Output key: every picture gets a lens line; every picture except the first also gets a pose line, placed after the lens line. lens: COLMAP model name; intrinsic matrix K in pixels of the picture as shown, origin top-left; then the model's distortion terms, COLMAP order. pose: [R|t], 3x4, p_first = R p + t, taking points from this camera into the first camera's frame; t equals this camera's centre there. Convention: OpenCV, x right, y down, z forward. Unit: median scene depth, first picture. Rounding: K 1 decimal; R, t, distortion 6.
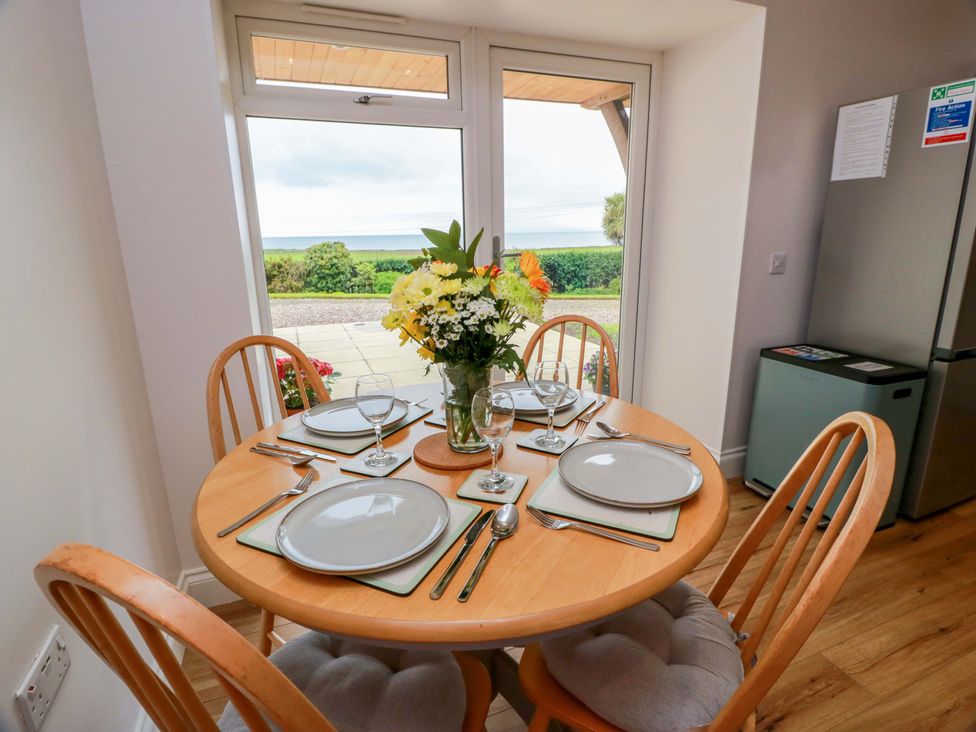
lens RADIAL K [[506.4, 0, 489.8], [0, 506.4, 361.9], [0, 0, 1]] dist [0.001673, -0.013157]
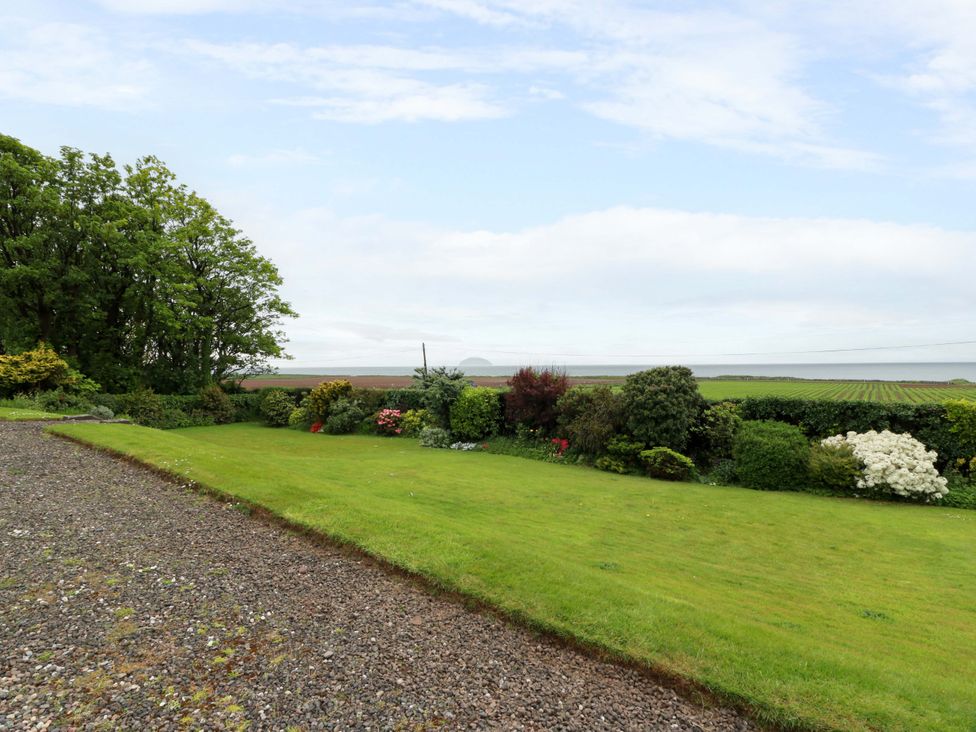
lens RADIAL K [[506.4, 0, 489.8], [0, 506.4, 361.9], [0, 0, 1]] dist [0.001673, -0.013157]
pose [[0.643711, 0.004005, -0.765258, 0.031023], [-0.192343, 0.968732, -0.156723, -0.103266], [0.740702, 0.248076, 0.624354, 0.449073]]
